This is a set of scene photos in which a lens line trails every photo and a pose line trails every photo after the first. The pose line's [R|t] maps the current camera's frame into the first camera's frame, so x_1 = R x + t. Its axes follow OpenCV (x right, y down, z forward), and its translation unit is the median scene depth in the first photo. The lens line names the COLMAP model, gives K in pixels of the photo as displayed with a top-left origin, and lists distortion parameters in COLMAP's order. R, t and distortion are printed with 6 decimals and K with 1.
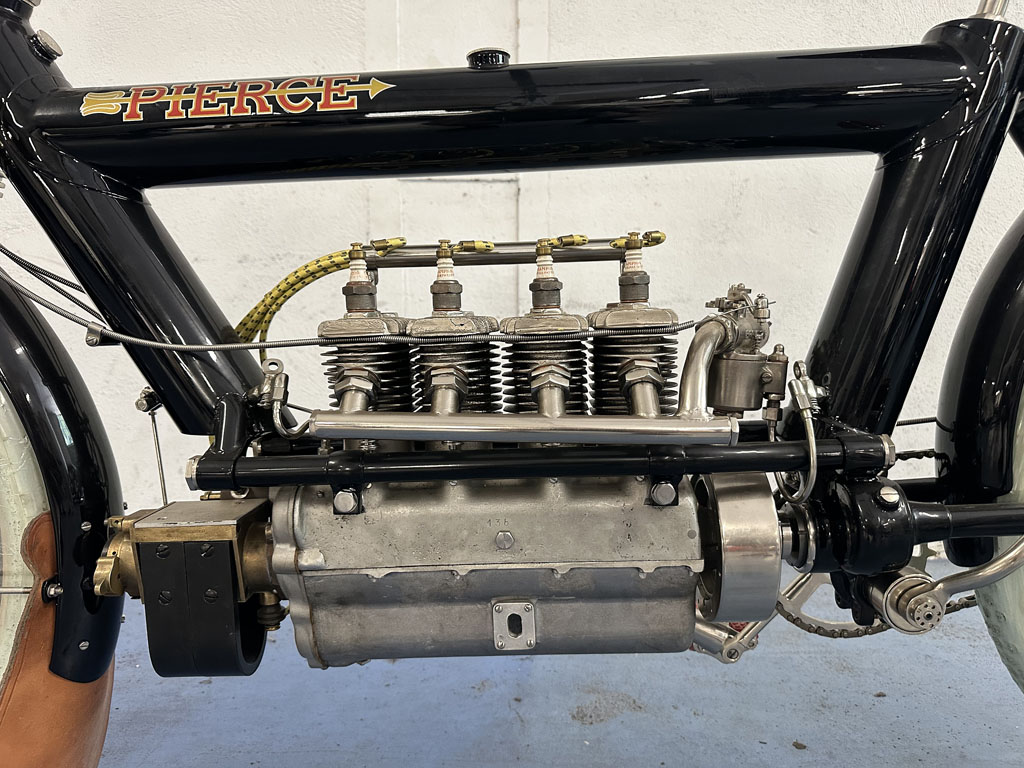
lens RADIAL K [[730.2, 0, 506.9], [0, 730.2, 393.2], [0, 0, 1]] dist [0.056724, -0.078568]
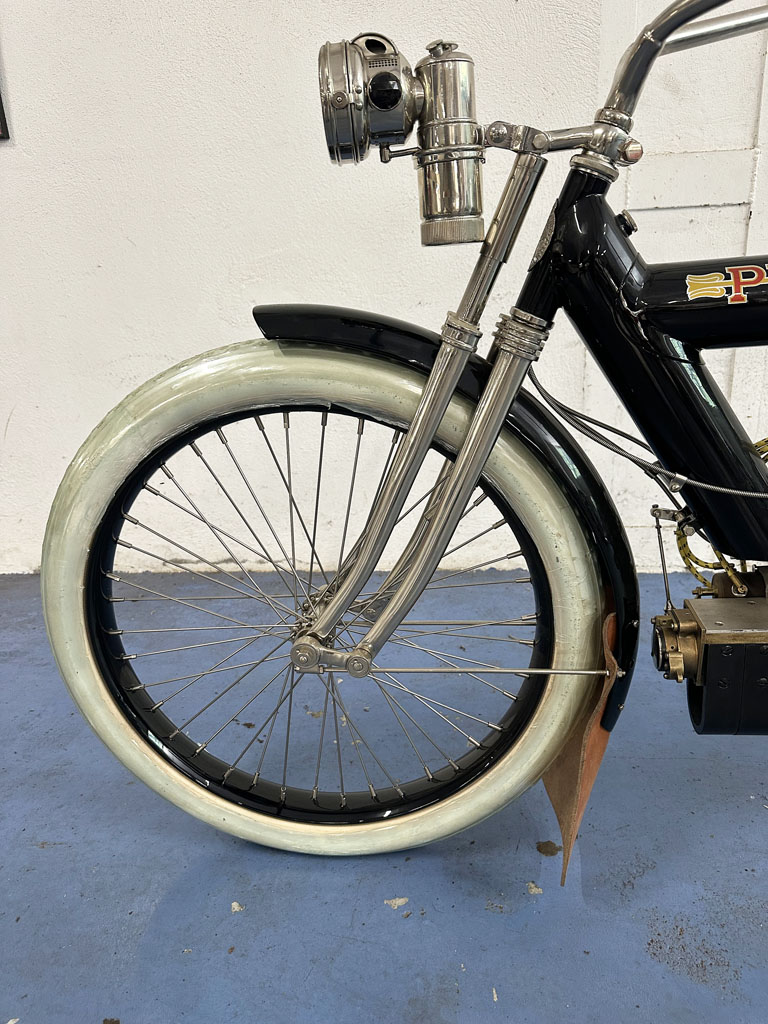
lens RADIAL K [[730.2, 0, 376.6], [0, 730.2, 512.5], [0, 0, 1]] dist [0.056724, -0.078568]
pose [[0.992371, -0.007600, -0.123051, -0.914707], [0.035367, 0.973697, 0.225086, -0.326905], [0.118104, -0.227721, 0.966537, -0.246351]]
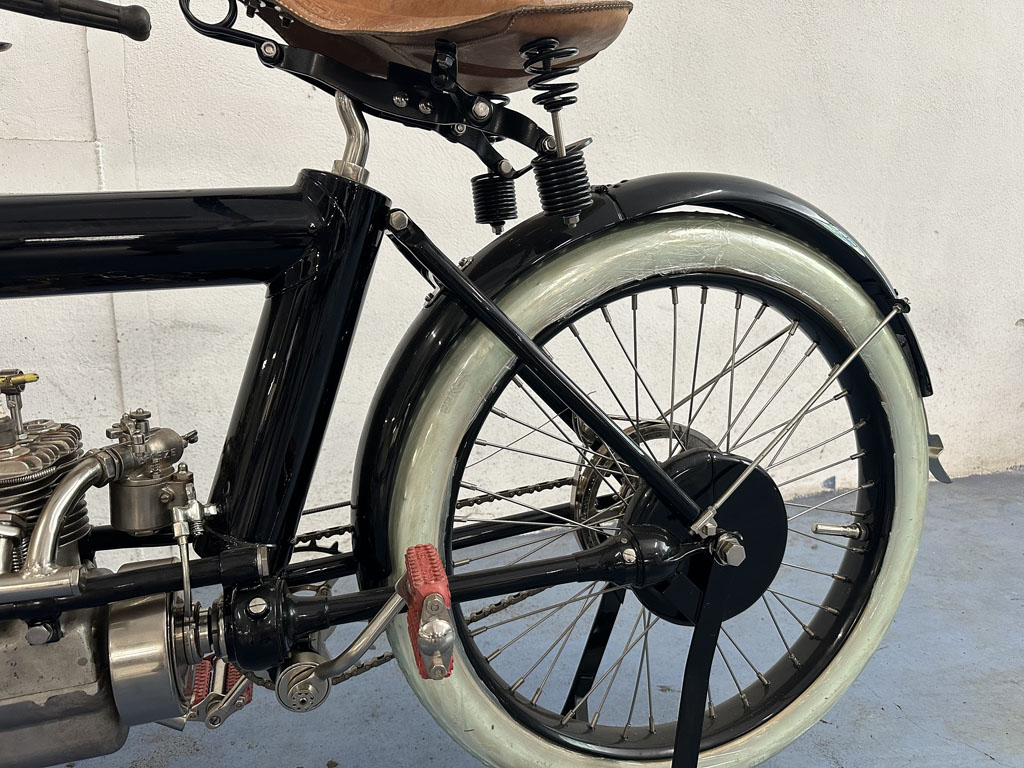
lens RADIAL K [[730.2, 0, 513.3], [0, 730.2, 390.9], [0, 0, 1]] dist [0.056724, -0.078568]
pose [[0.948250, -0.065981, 0.310595, 0.520053], [0.042156, 0.995673, 0.082812, -0.251360], [-0.314715, -0.065434, 0.946928, -0.173575]]
